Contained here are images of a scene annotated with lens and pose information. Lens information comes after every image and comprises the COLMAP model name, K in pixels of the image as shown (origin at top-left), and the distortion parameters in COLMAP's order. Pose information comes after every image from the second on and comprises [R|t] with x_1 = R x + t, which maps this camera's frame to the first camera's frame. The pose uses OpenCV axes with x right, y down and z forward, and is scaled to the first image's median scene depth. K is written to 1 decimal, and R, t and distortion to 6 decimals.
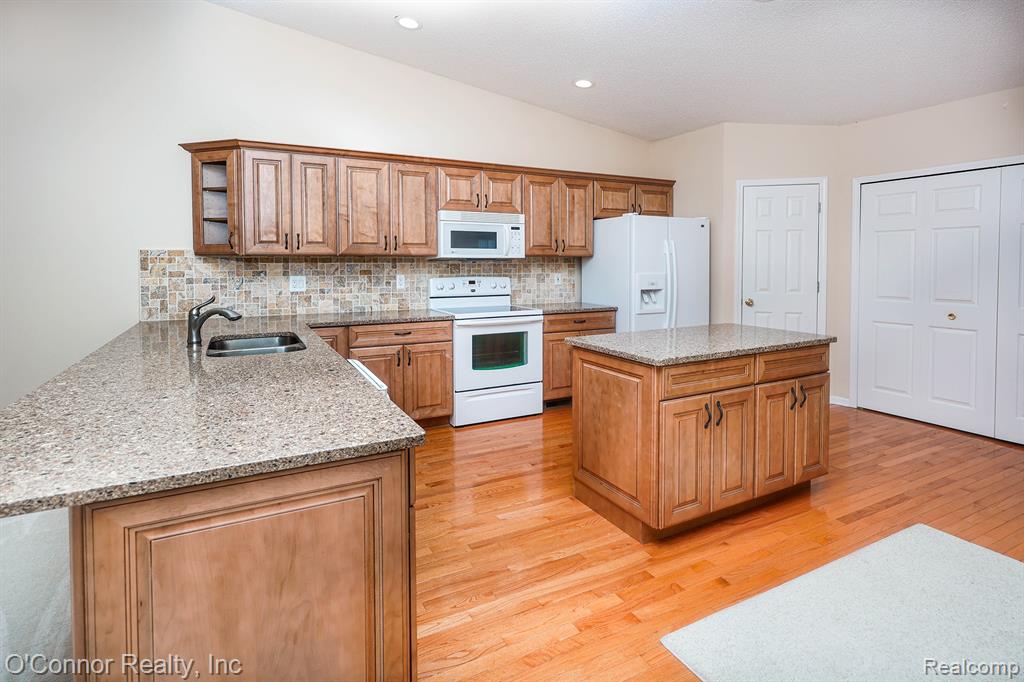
lens RADIAL K [[504.0, 0, 514.4], [0, 504.0, 271.0], [0, 0, 1]] dist [-0.002284, -0.000377]
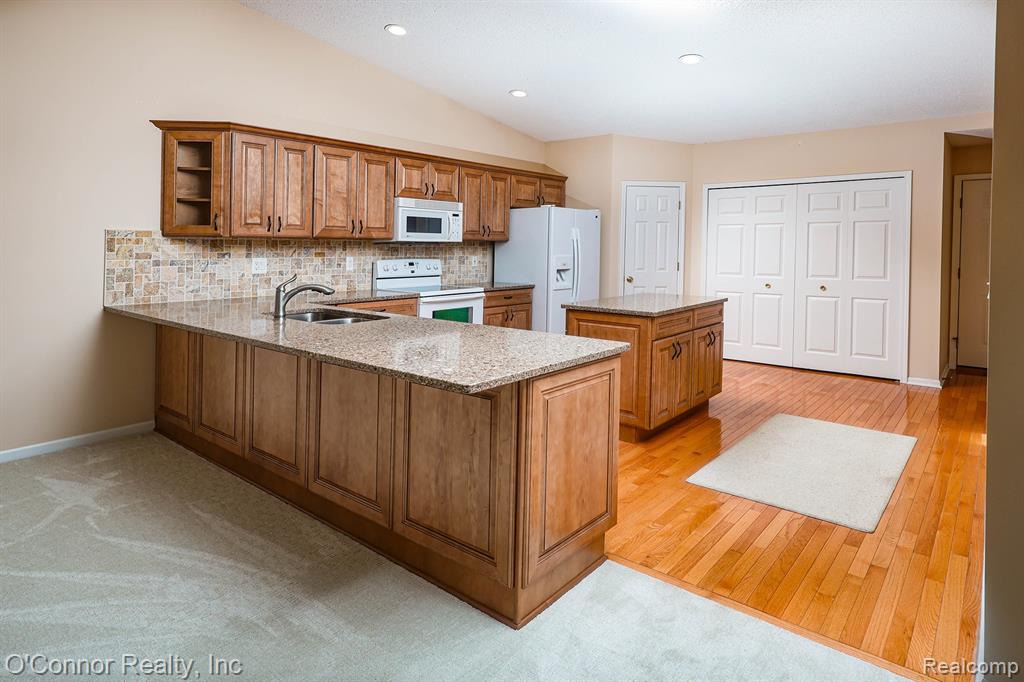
lens RADIAL K [[562.9, 0, 482.0], [0, 562.9, 249.1], [0, 0, 1]] dist [-0.005852, 0.002618]
pose [[0.938811, 0.004766, 0.344399, -0.389773], [-0.001068, 0.999940, -0.010926, 0.004012], [-0.344430, 0.009890, 0.938760, -0.195410]]
